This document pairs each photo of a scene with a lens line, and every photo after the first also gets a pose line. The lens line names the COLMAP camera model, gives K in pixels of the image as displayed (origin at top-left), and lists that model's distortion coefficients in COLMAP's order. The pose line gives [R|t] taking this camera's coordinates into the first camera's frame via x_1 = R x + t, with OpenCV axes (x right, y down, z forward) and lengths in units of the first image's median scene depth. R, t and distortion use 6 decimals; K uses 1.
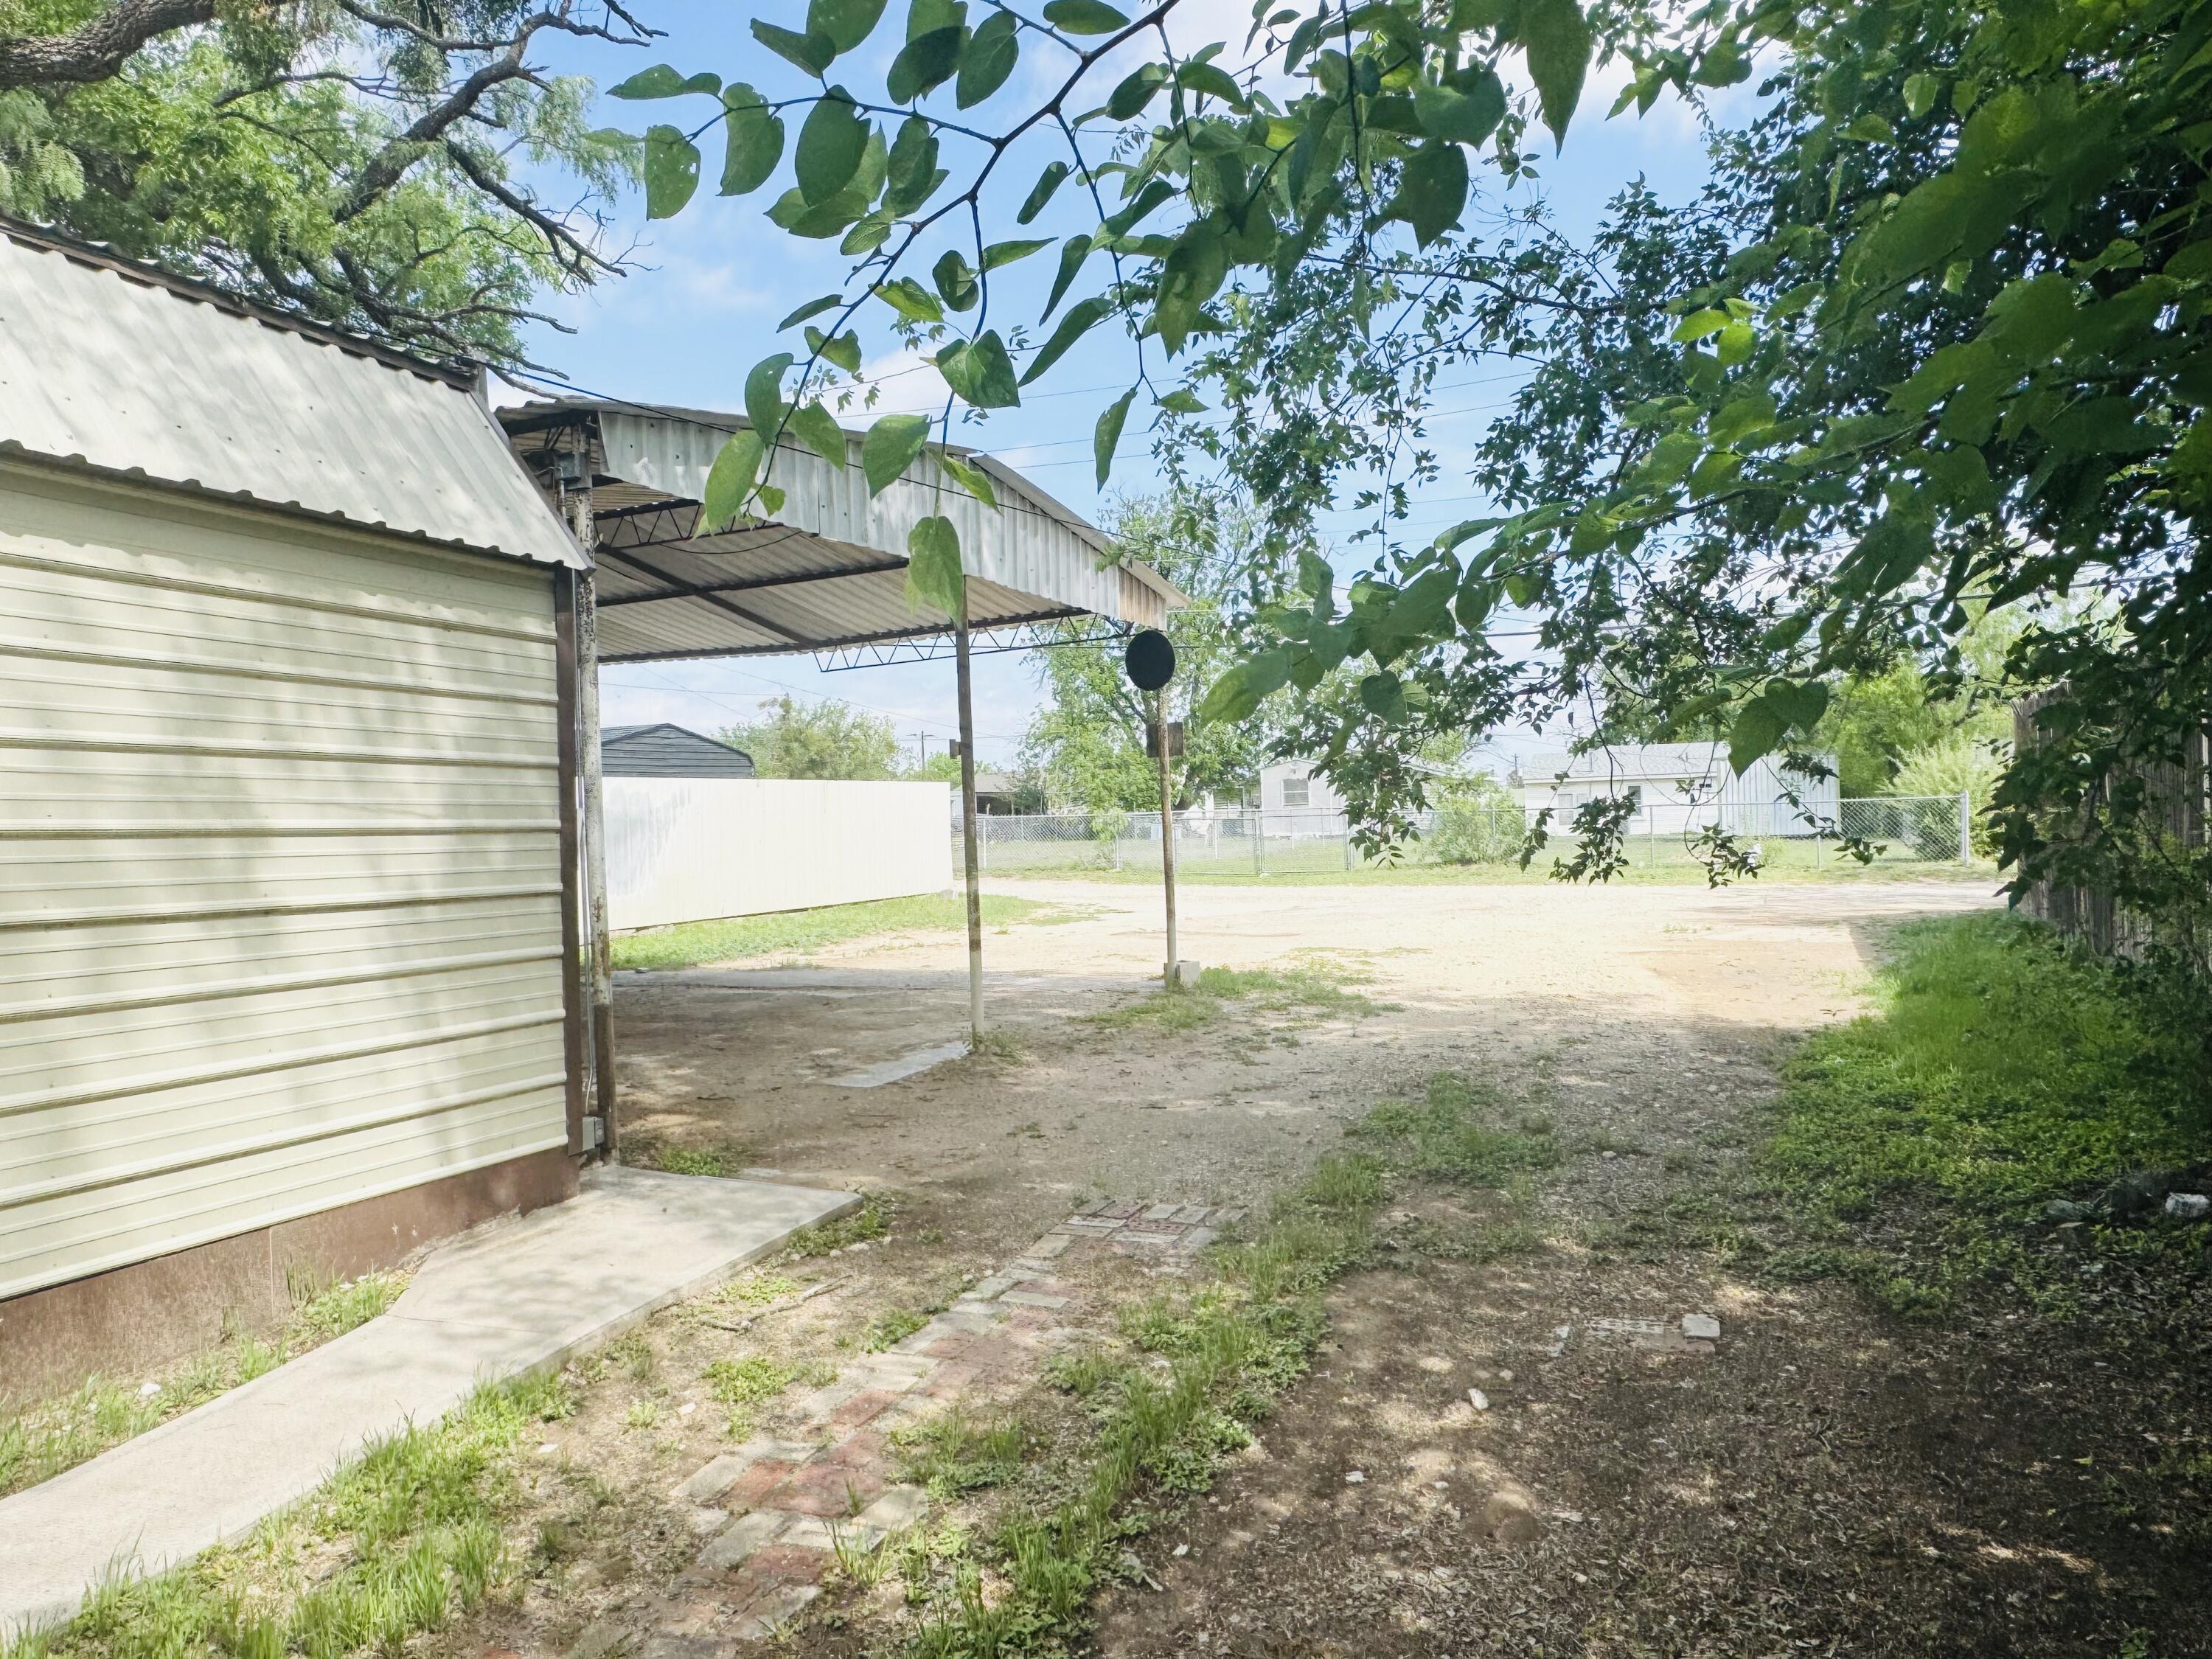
lens RADIAL K [[1444.5, 0, 1106.0], [0, 1444.5, 829.5], [0, 0, 1]] dist [-0.008768, -0.000195]
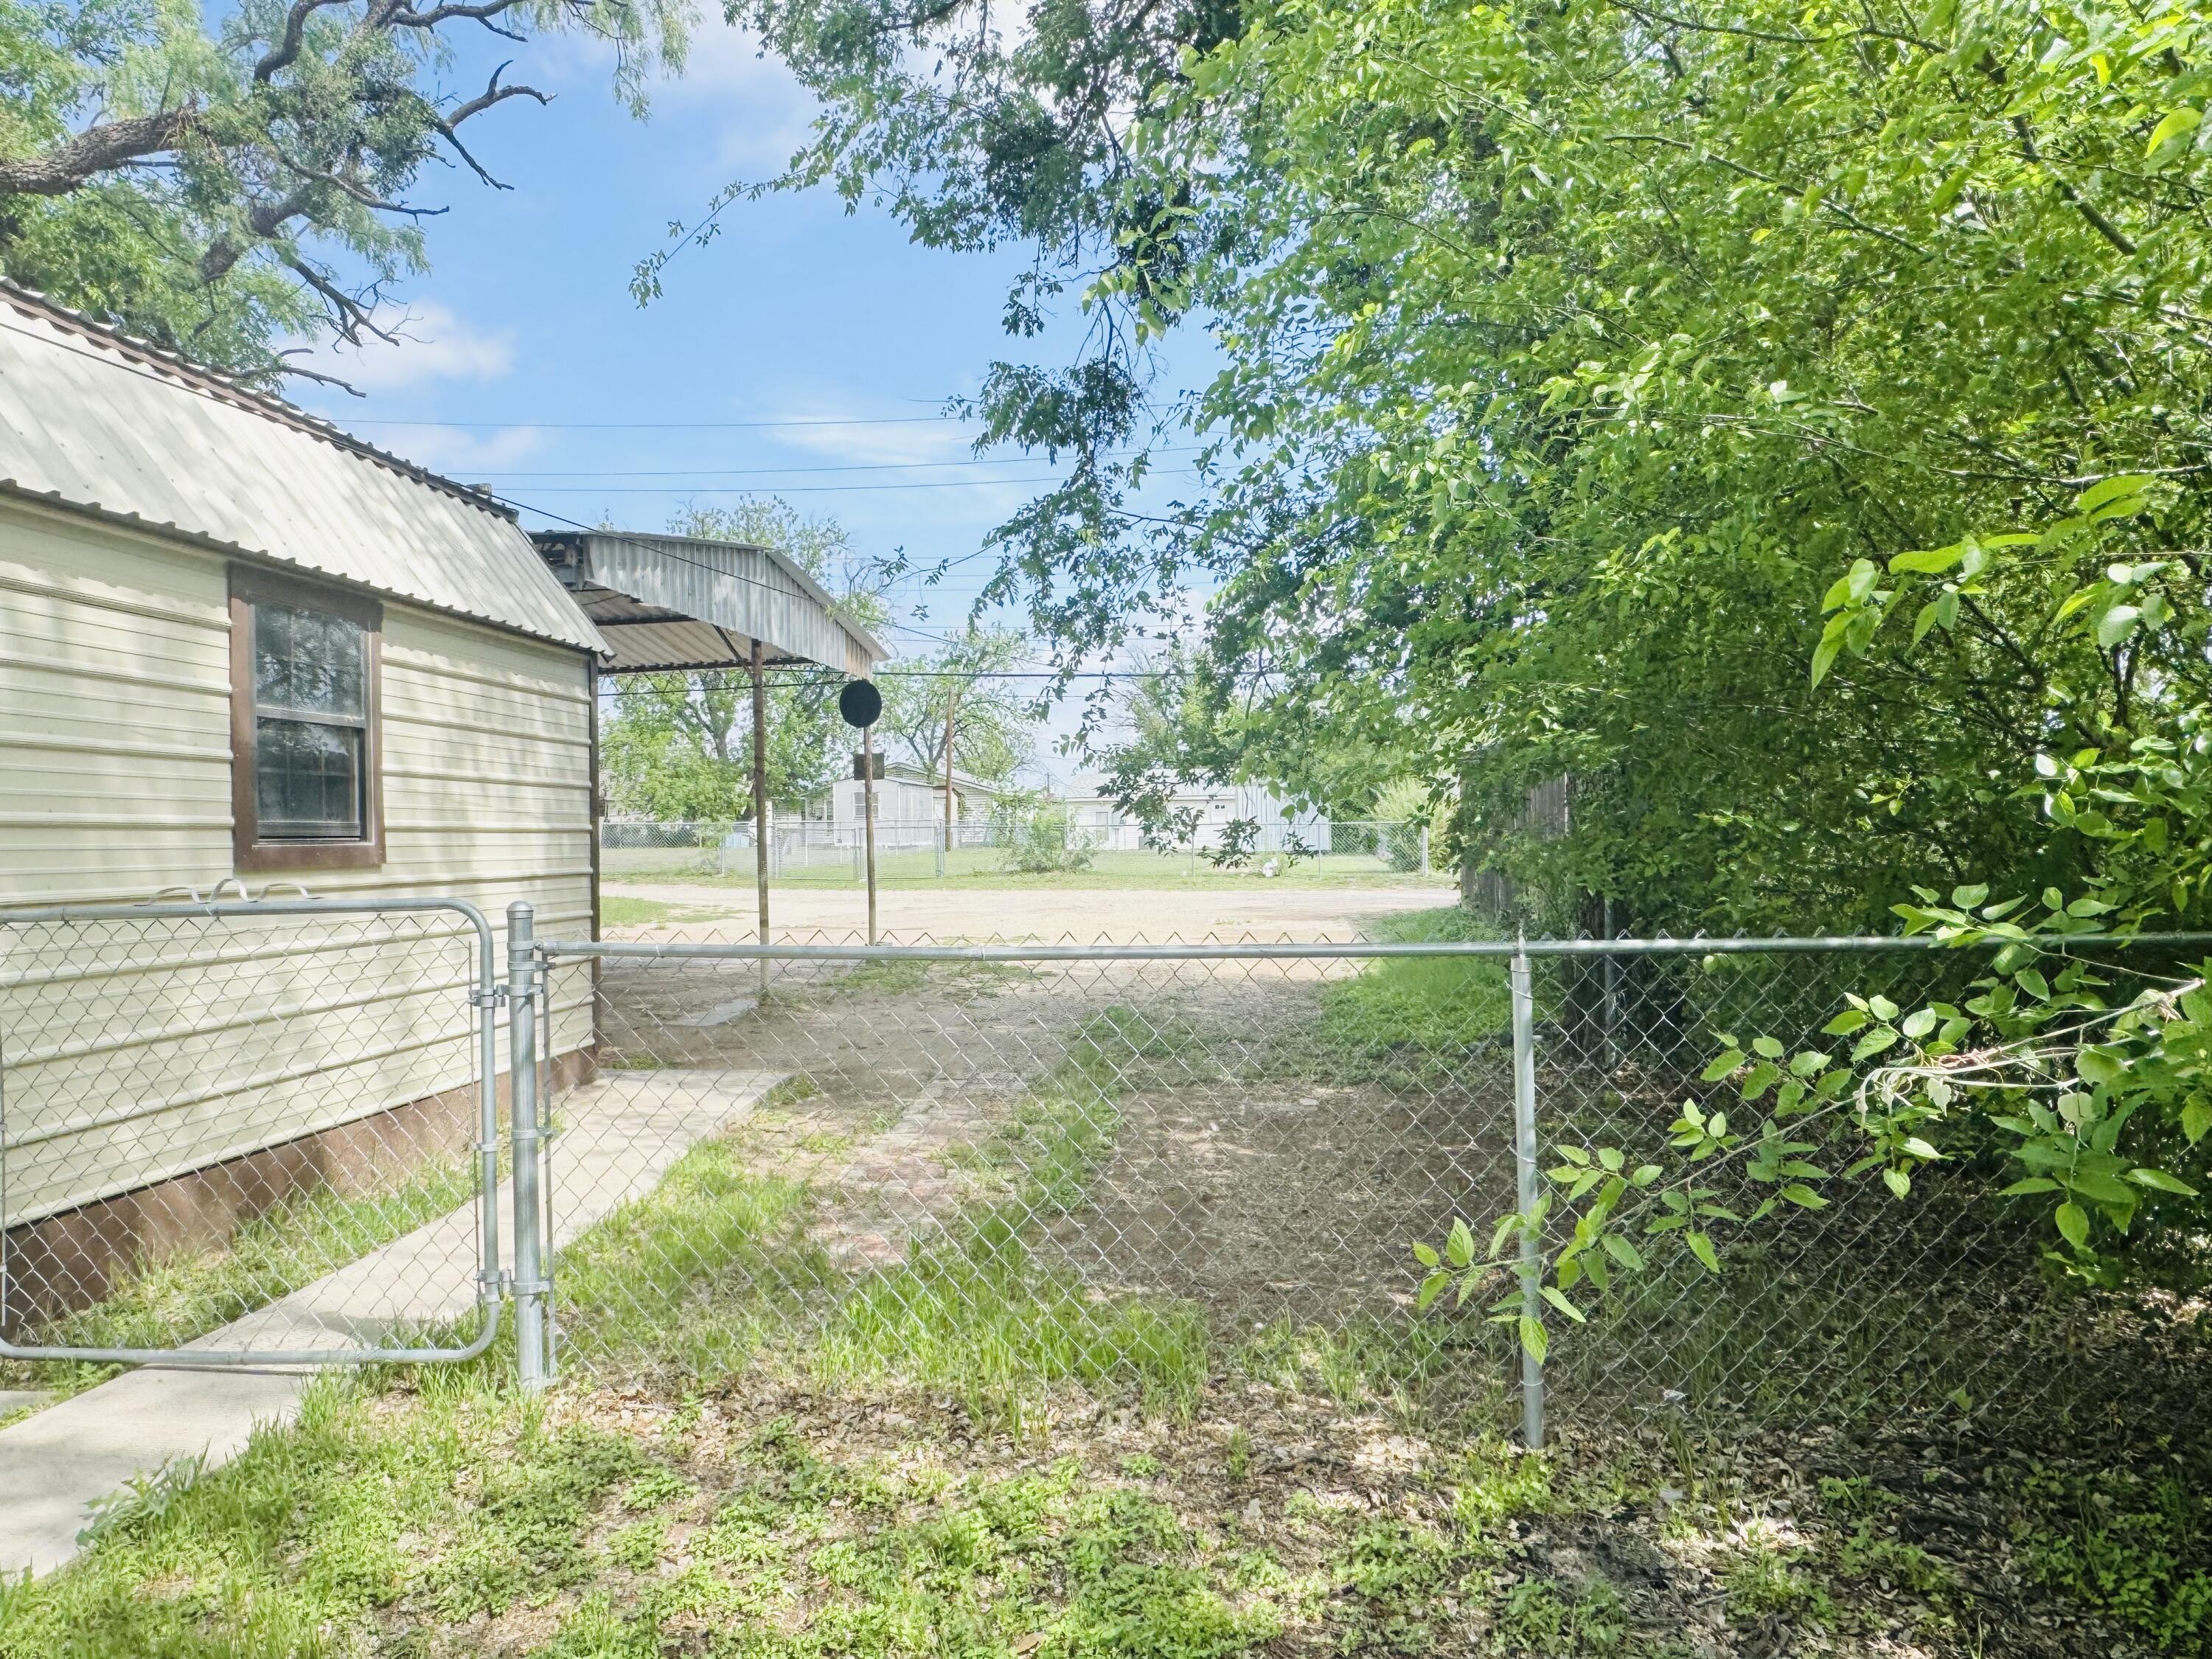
lens RADIAL K [[1444.5, 0, 1106.0], [0, 1444.5, 829.5], [0, 0, 1]] dist [-0.008768, -0.000195]
pose [[0.948722, 0.014943, 0.315759, -0.221764], [-0.012380, 0.999872, -0.010122, 0.004564], [-0.315870, 0.005694, 0.948785, -0.358533]]
